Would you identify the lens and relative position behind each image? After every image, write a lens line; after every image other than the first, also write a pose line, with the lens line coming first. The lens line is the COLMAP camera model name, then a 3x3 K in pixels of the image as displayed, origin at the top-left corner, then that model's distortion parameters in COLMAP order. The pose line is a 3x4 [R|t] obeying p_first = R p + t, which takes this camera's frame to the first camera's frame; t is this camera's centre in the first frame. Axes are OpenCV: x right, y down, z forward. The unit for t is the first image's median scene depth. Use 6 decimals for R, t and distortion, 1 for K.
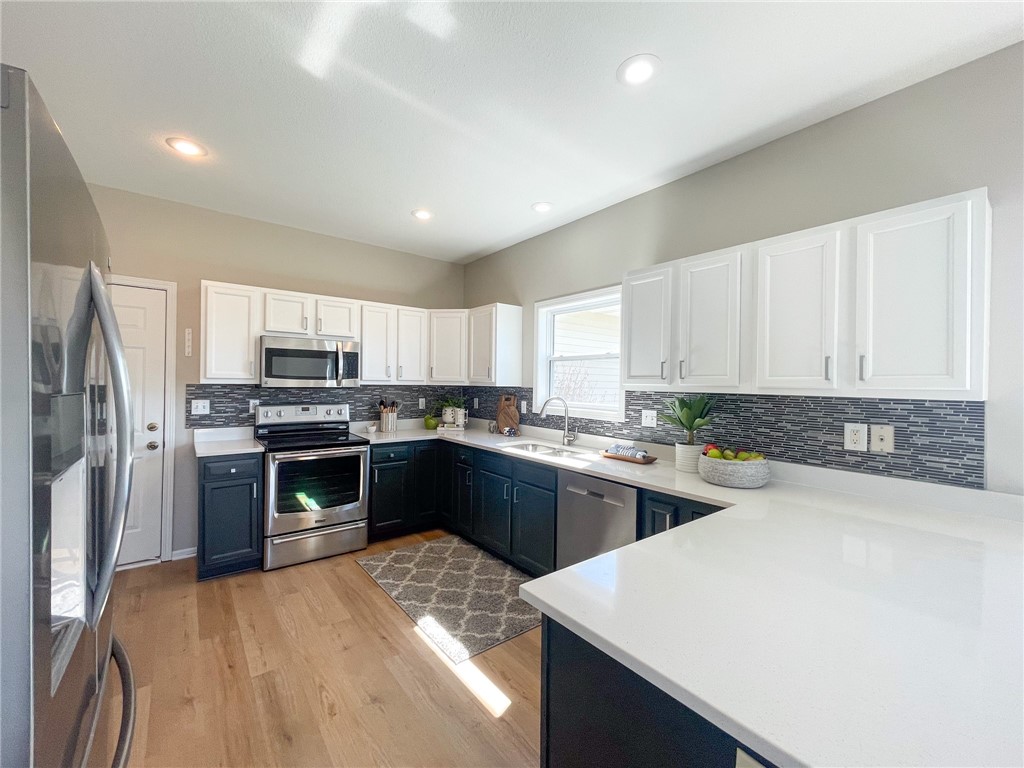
lens RADIAL K [[420.9, 0, 509.3], [0, 420.9, 384.3], [0, 0, 1]] dist [0.001292, 0.002689]
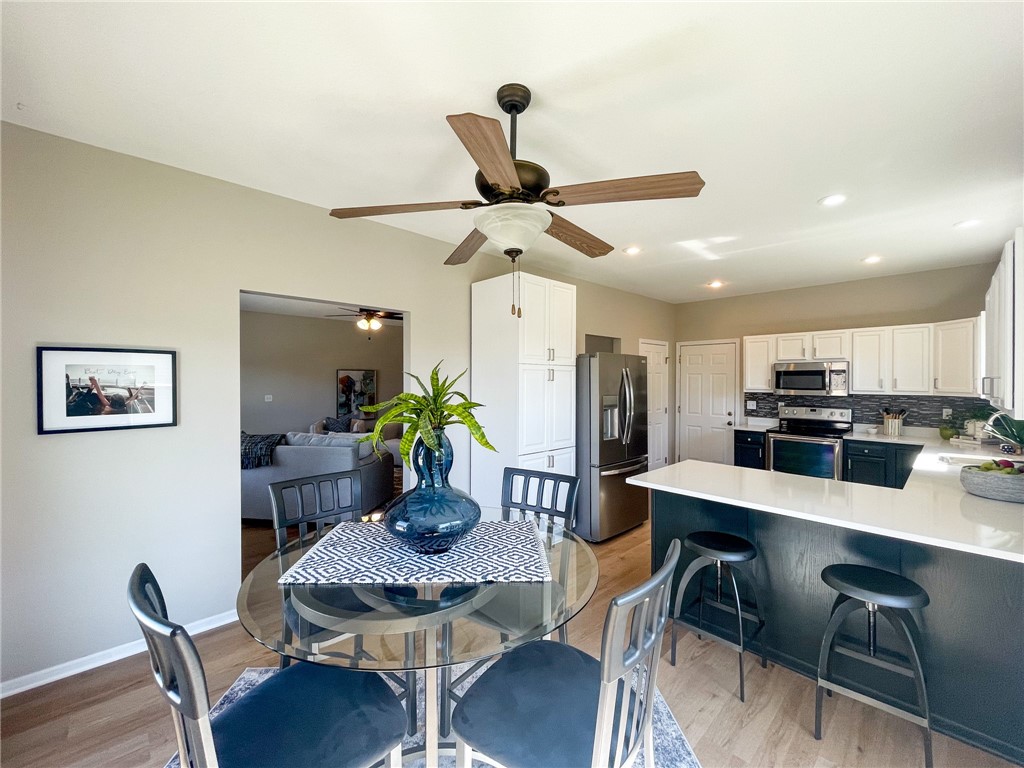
lens RADIAL K [[420.9, 0, 510.9], [0, 420.9, 385.4], [0, 0, 1]] dist [0.001292, 0.002689]
pose [[0.093922, -0.002305, -0.995577, 0.966515], [-0.006940, 0.999972, -0.002969, -0.016835], [0.995555, 0.007188, 0.093903, -0.189527]]
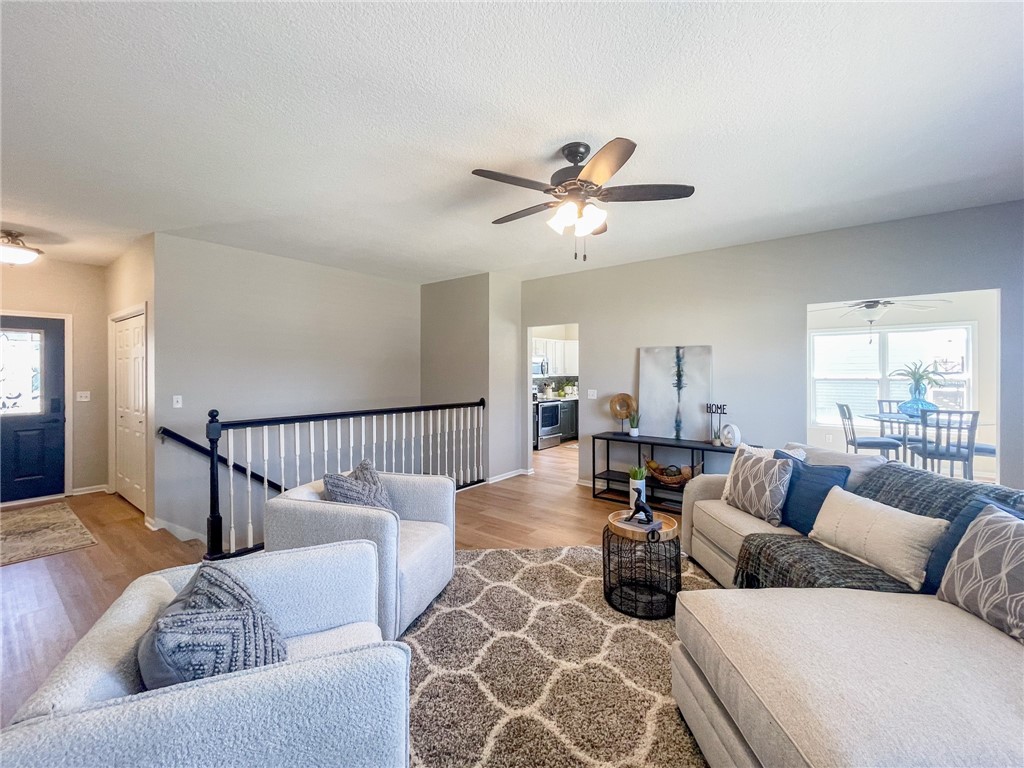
lens RADIAL K [[420.9, 0, 510.3], [0, 420.9, 376.5], [0, 0, 1]] dist [0.001292, 0.002689]
pose [[0.967126, -0.021186, 0.253412, -1.246524], [0.019888, 0.999773, 0.007681, -0.022027], [-0.253518, -0.002388, 0.967328, -1.280245]]
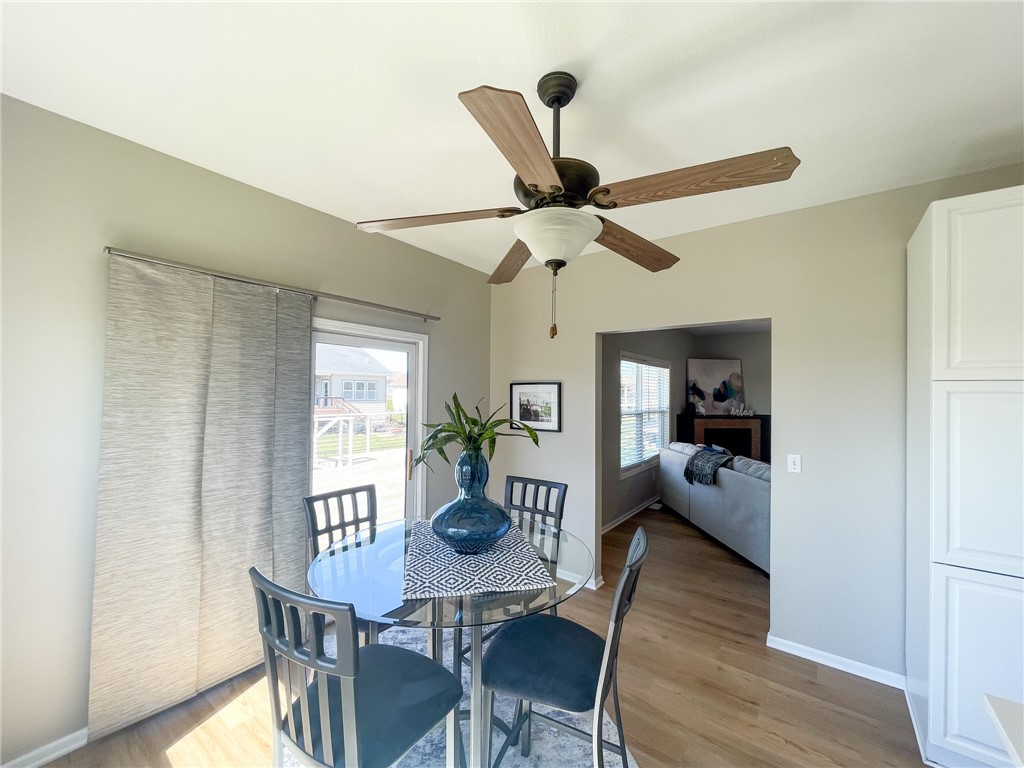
lens RADIAL K [[420.9, 0, 507.7], [0, 420.9, 384.4], [0, 0, 1]] dist [0.001292, 0.002689]
pose [[-0.967934, -0.032091, -0.249144, 0.577865], [-0.028220, 0.999419, -0.019097, -0.044857], [0.249613, -0.011453, -0.968278, 0.331968]]
